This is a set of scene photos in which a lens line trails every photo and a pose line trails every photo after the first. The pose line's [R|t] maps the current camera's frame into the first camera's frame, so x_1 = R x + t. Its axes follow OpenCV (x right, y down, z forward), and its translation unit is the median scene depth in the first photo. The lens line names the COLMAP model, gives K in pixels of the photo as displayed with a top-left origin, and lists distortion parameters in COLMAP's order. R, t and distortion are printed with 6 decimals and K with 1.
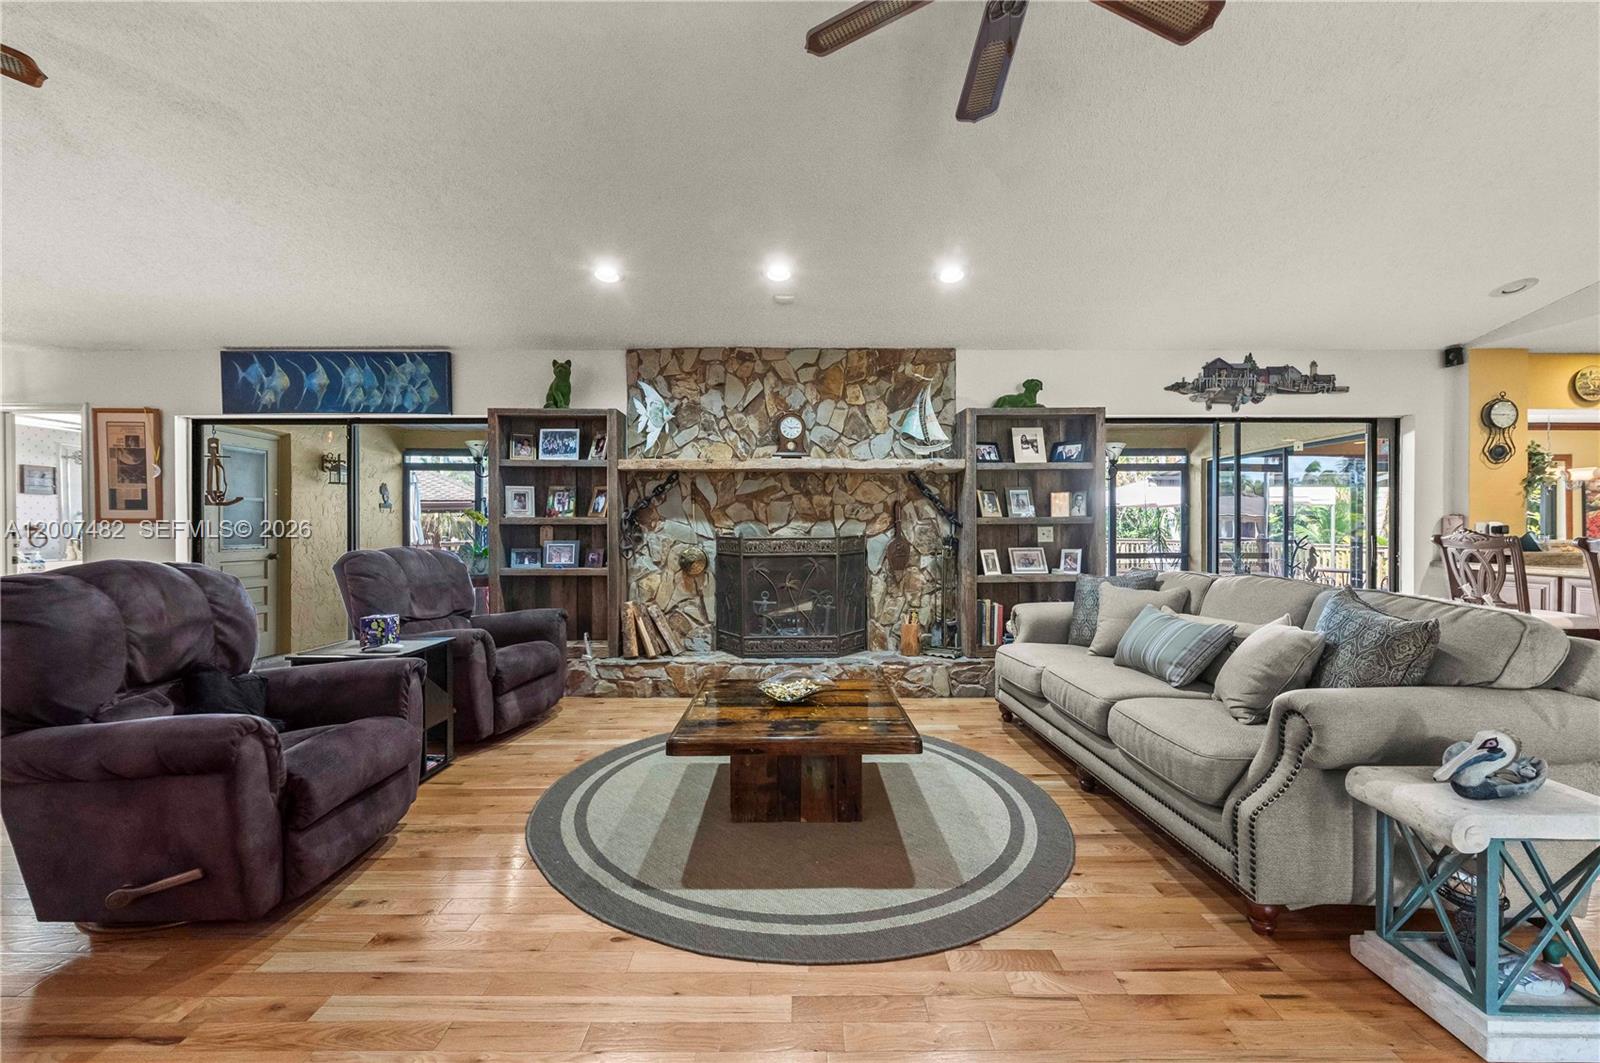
lens RADIAL K [[660.4, 0, 797.8], [0, 660.4, 525.3], [0, 0, 1]] dist [0.009854, -0.003130]
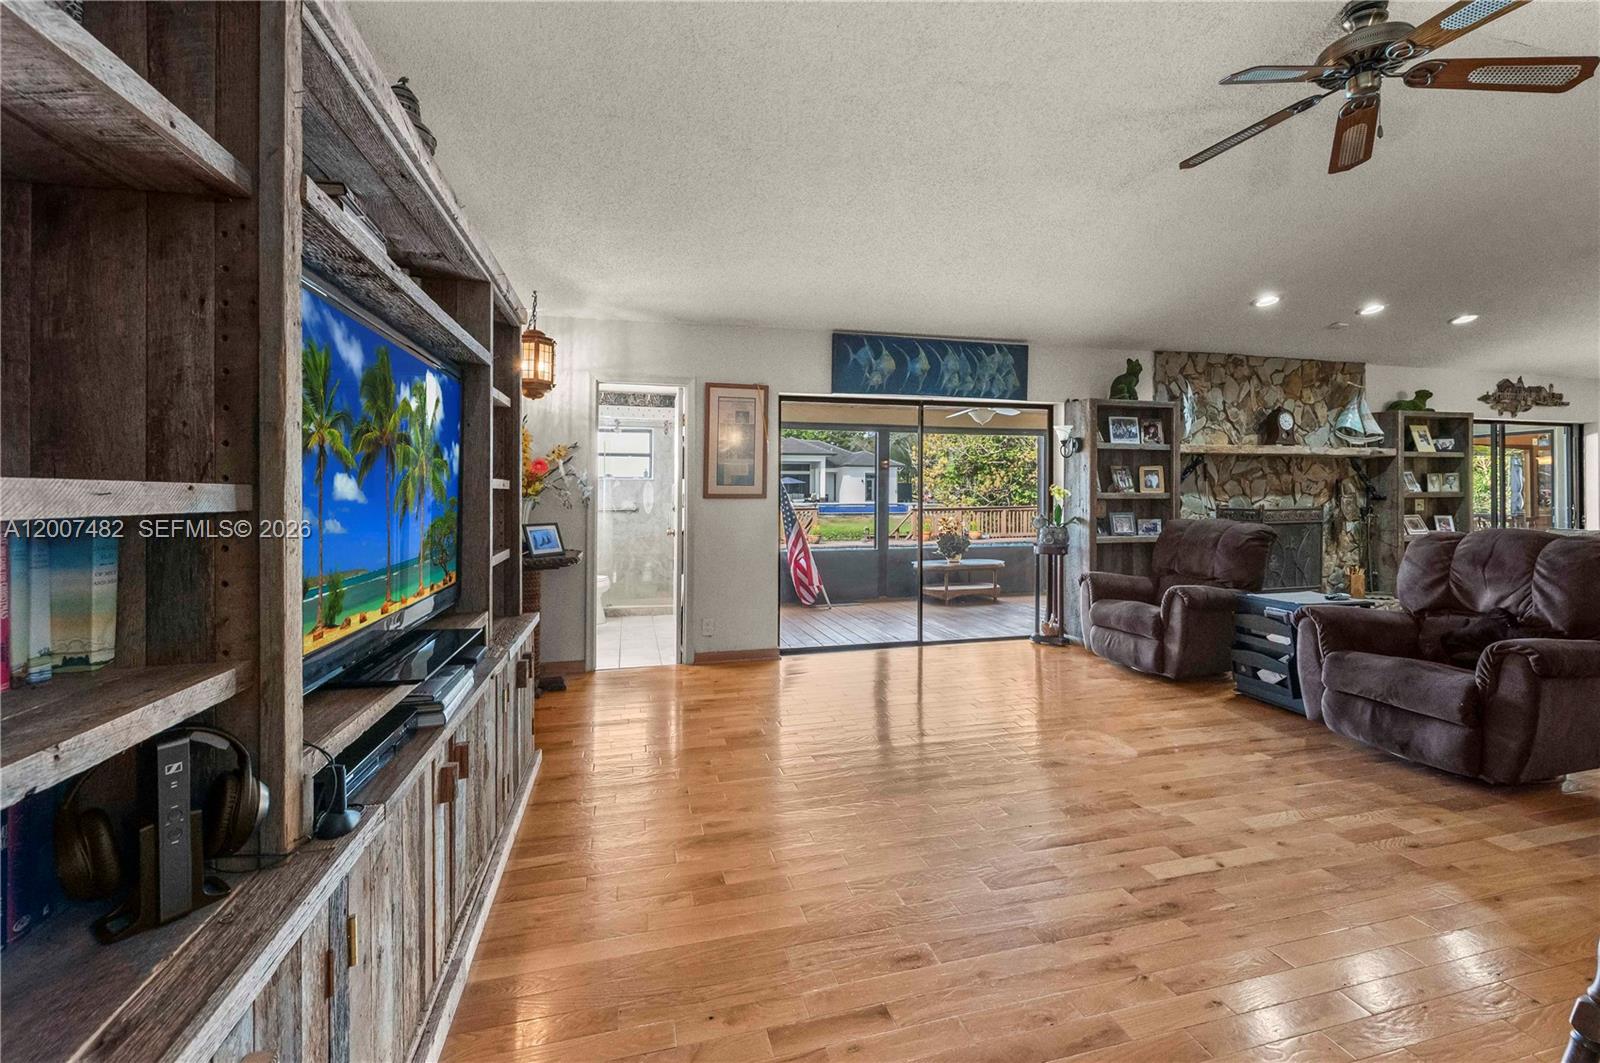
lens RADIAL K [[660.4, 0, 794.1], [0, 660.4, 504.0], [0, 0, 1]] dist [0.009854, -0.003130]
pose [[0.967582, -0.005166, 0.252505, -1.193305], [0.000091, 0.999798, 0.020106, -0.015050], [-0.252558, -0.019432, 0.967387, 0.009608]]
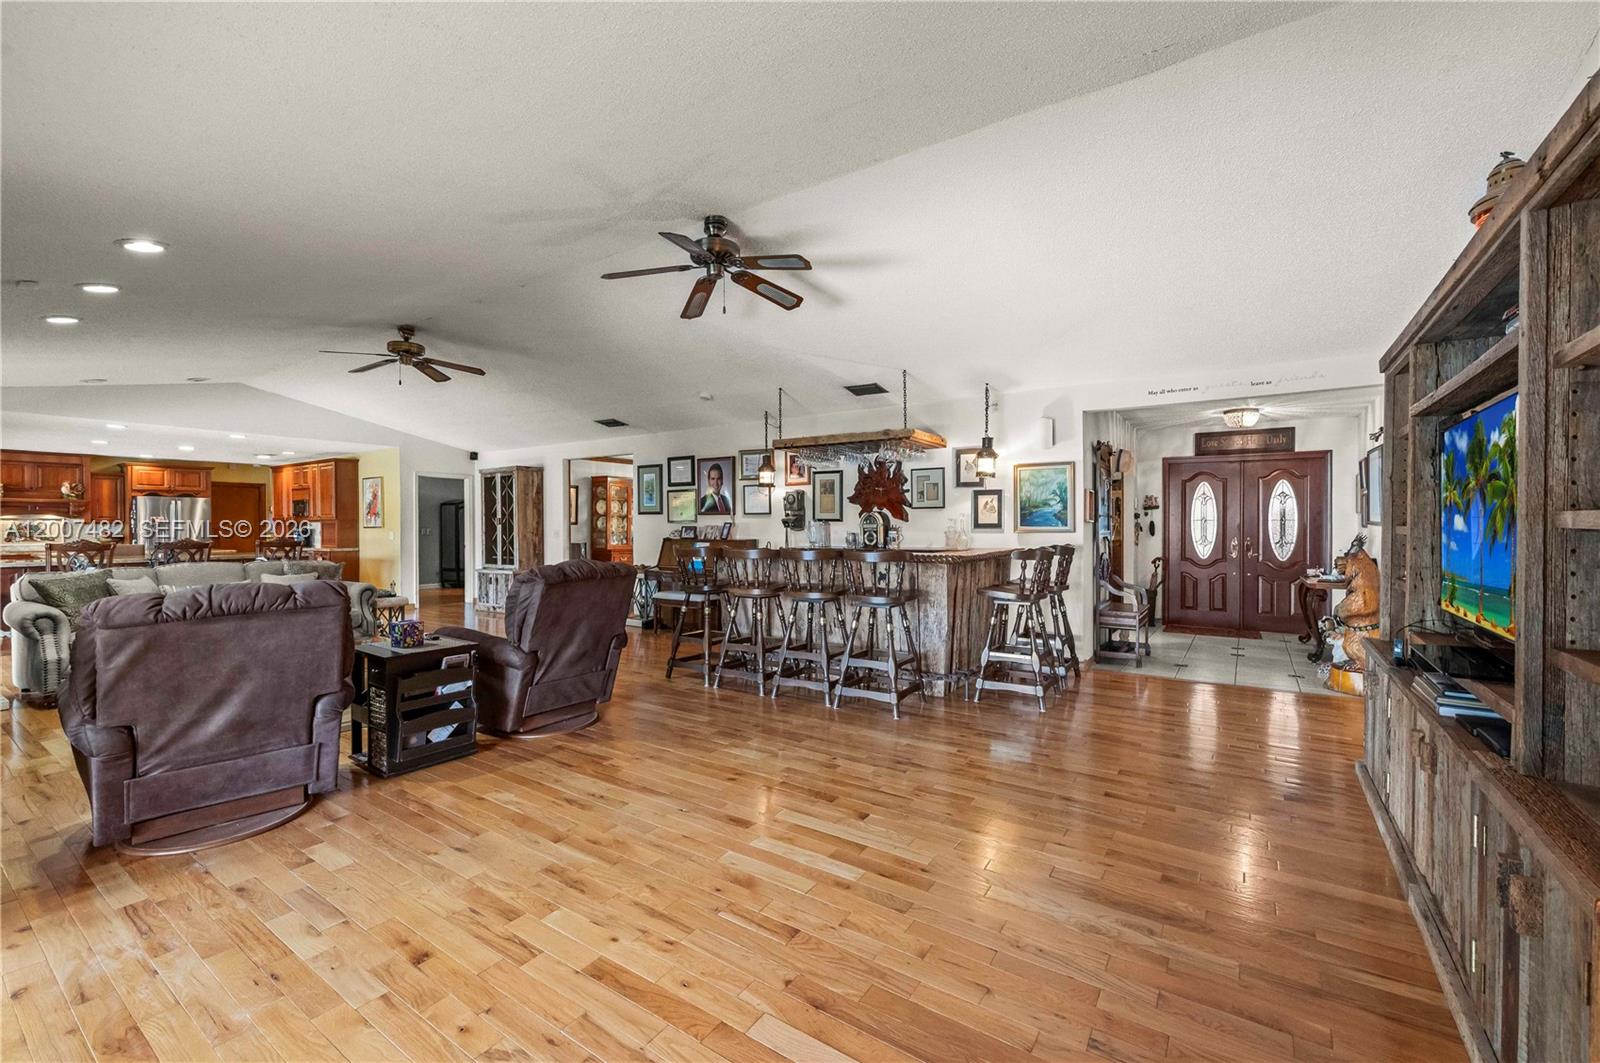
lens RADIAL K [[660.4, 0, 804.0], [0, 660.4, 532.2], [0, 0, 1]] dist [0.009854, -0.003130]
pose [[-0.828757, -0.003747, 0.559597, -1.182483], [0.002884, 0.999936, 0.010966, -0.020783], [-0.559602, 0.010702, -0.828693, 1.003039]]
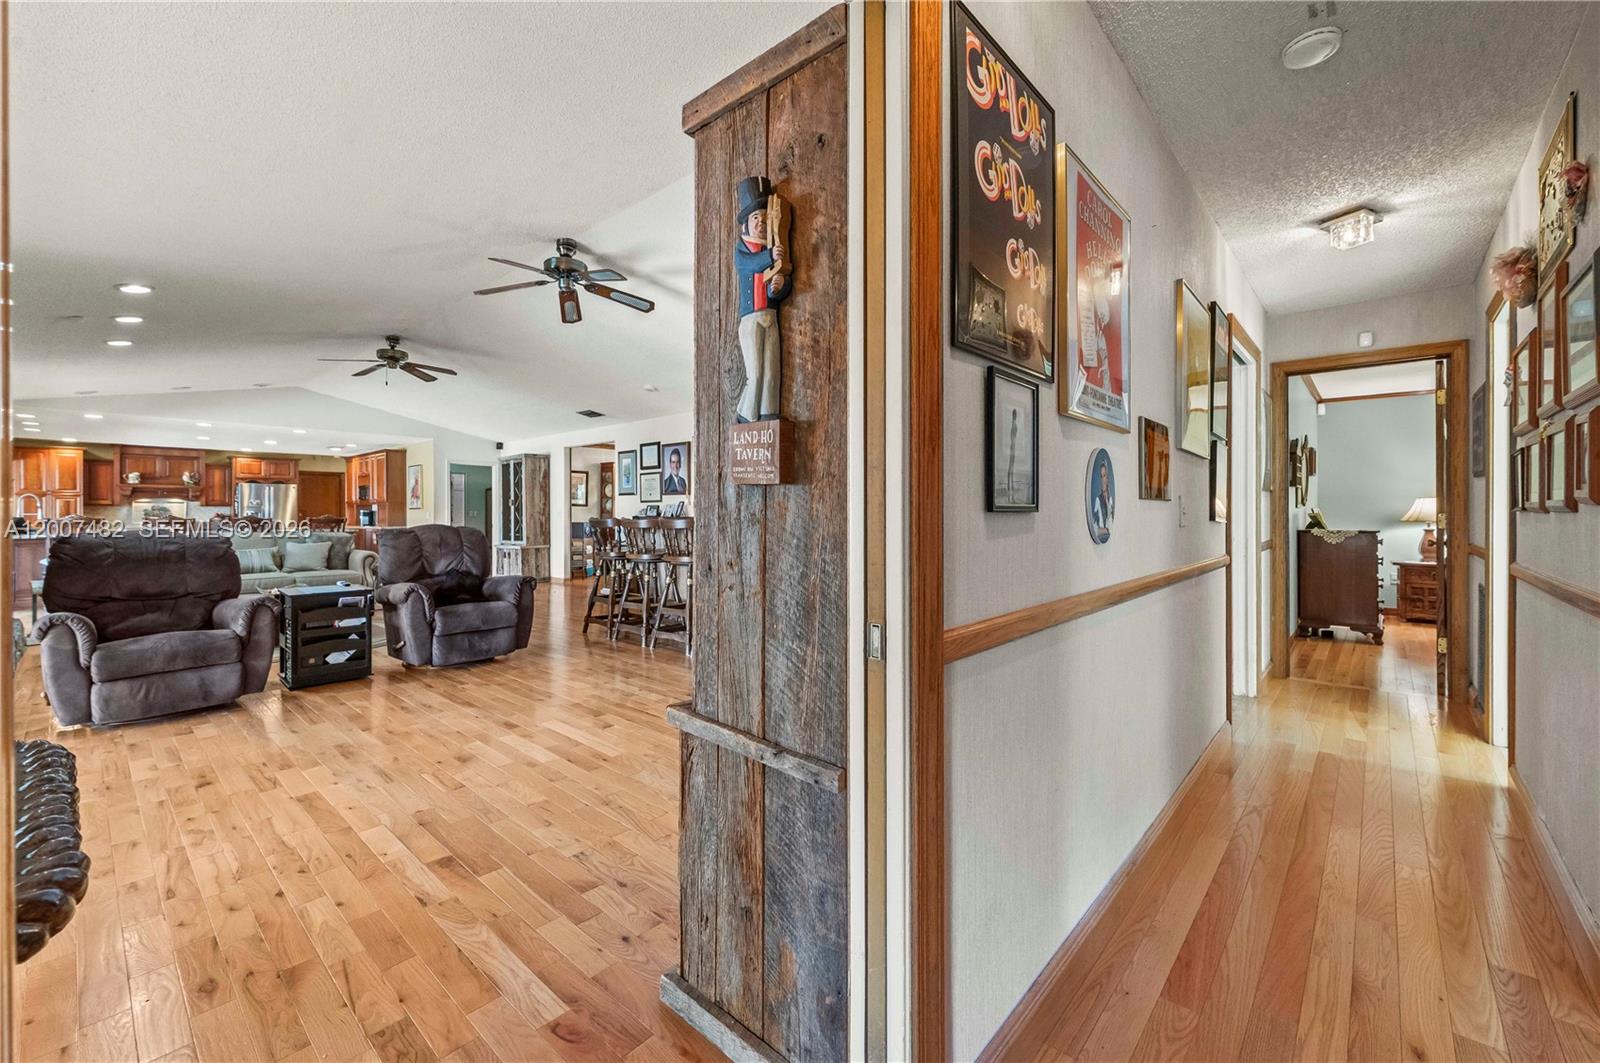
lens RADIAL K [[660.4, 0, 797.7], [0, 660.4, 511.3], [0, 0, 1]] dist [0.009854, -0.003130]
pose [[-0.741920, 0.005030, 0.670469, -1.542814], [0.002110, 0.999984, -0.005168, 0.008500], [-0.670485, -0.002420, -0.741919, 0.882871]]
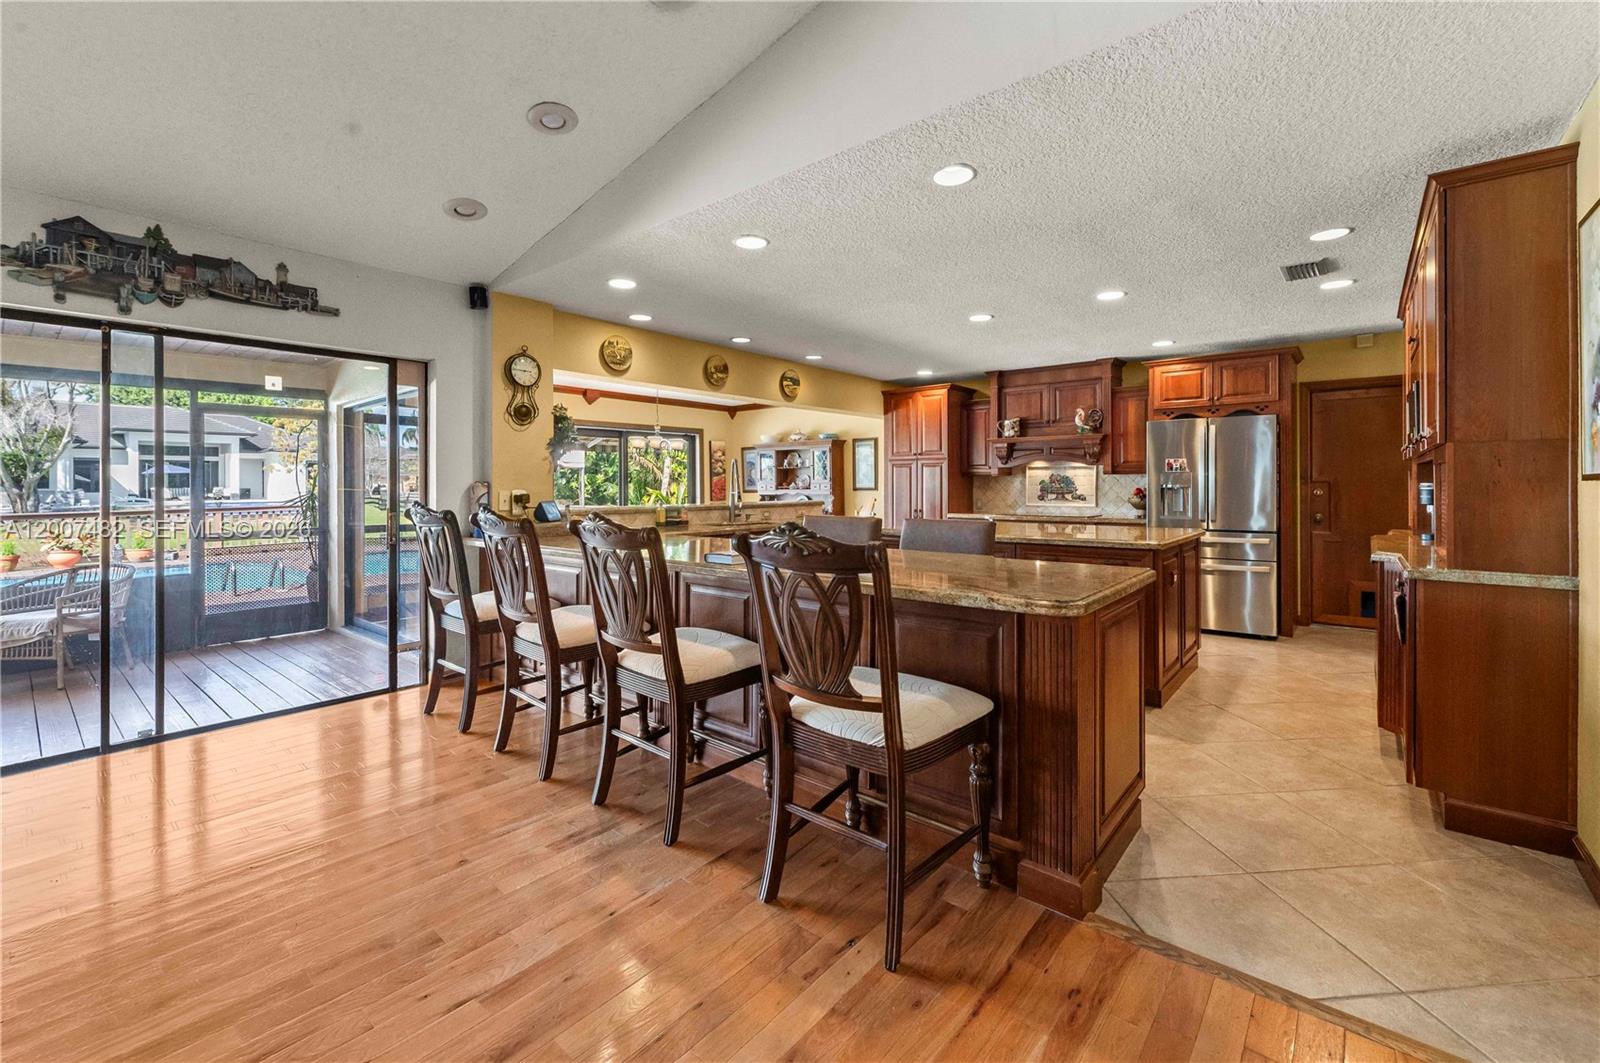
lens RADIAL K [[660.4, 0, 808.8], [0, 660.4, 496.9], [0, 0, 1]] dist [0.009854, -0.003130]
pose [[0.644790, -0.015841, 0.764196, 0.597603], [0.000682, 0.999797, 0.020150, -0.012178], [-0.764359, -0.012471, 0.644670, 0.111494]]
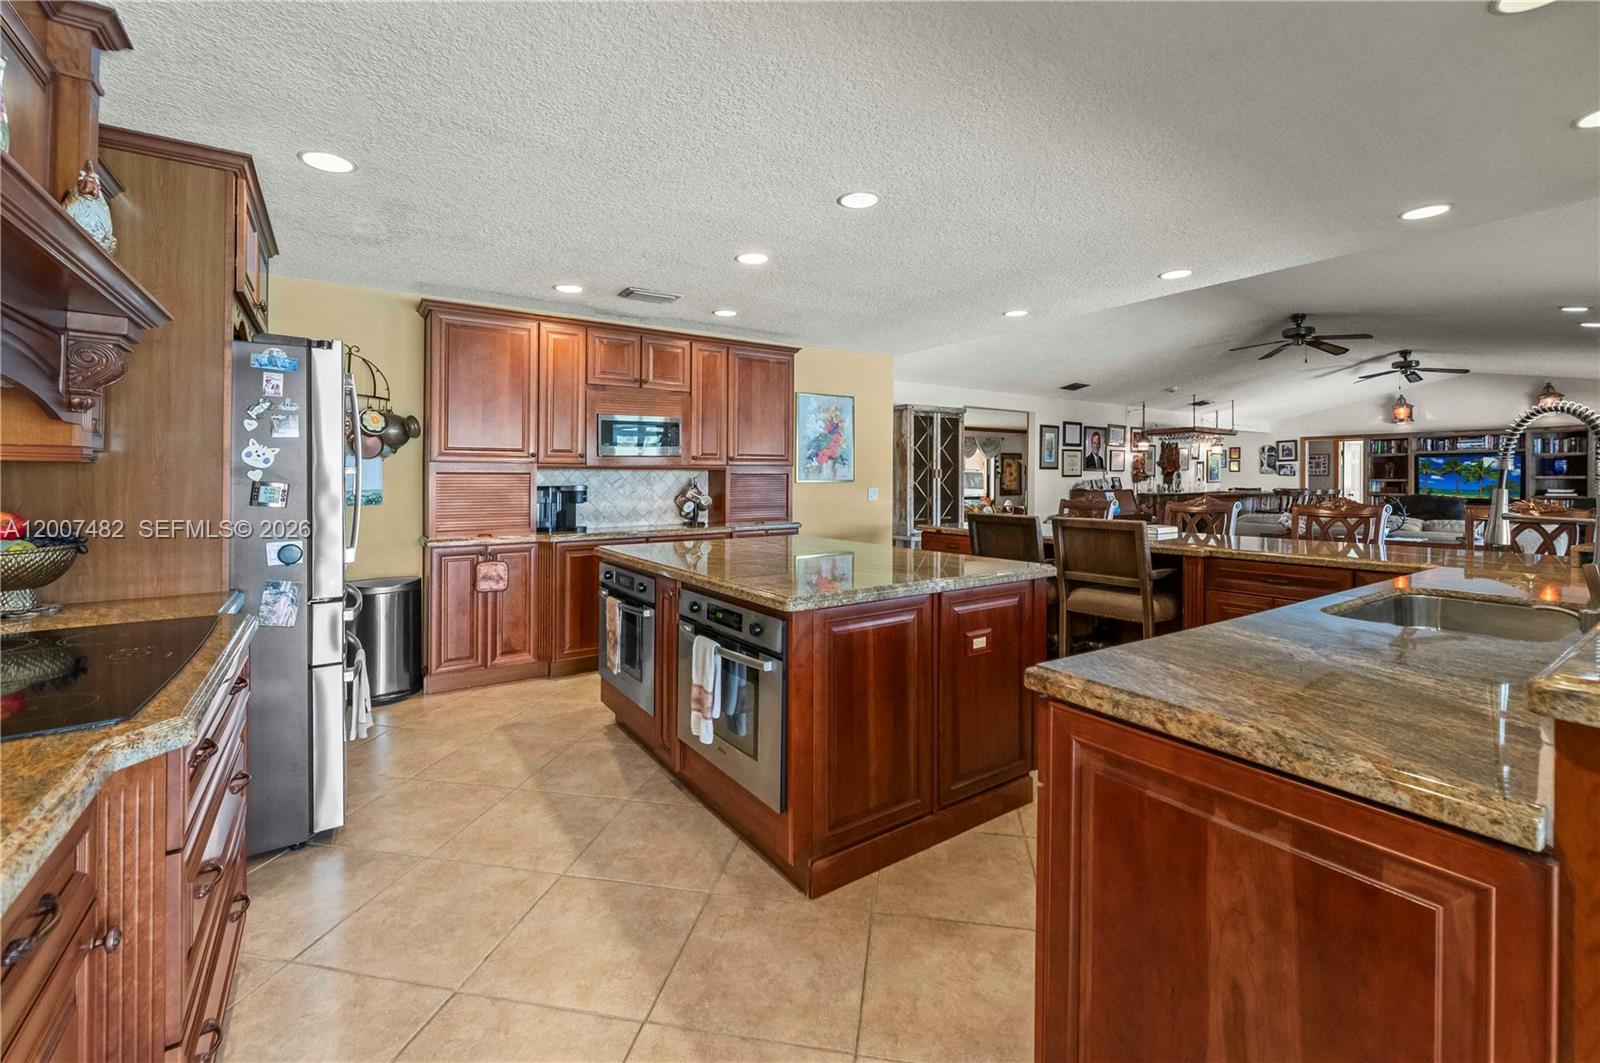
lens RADIAL K [[660.4, 0, 820.1], [0, 660.4, 470.0], [0, 0, 1]] dist [0.009854, -0.003130]
pose [[-0.819360, -0.006575, -0.573242, 1.870162], [0.003643, 0.999854, -0.016676, -0.017282], [0.573268, -0.015752, -0.819217, 0.999997]]
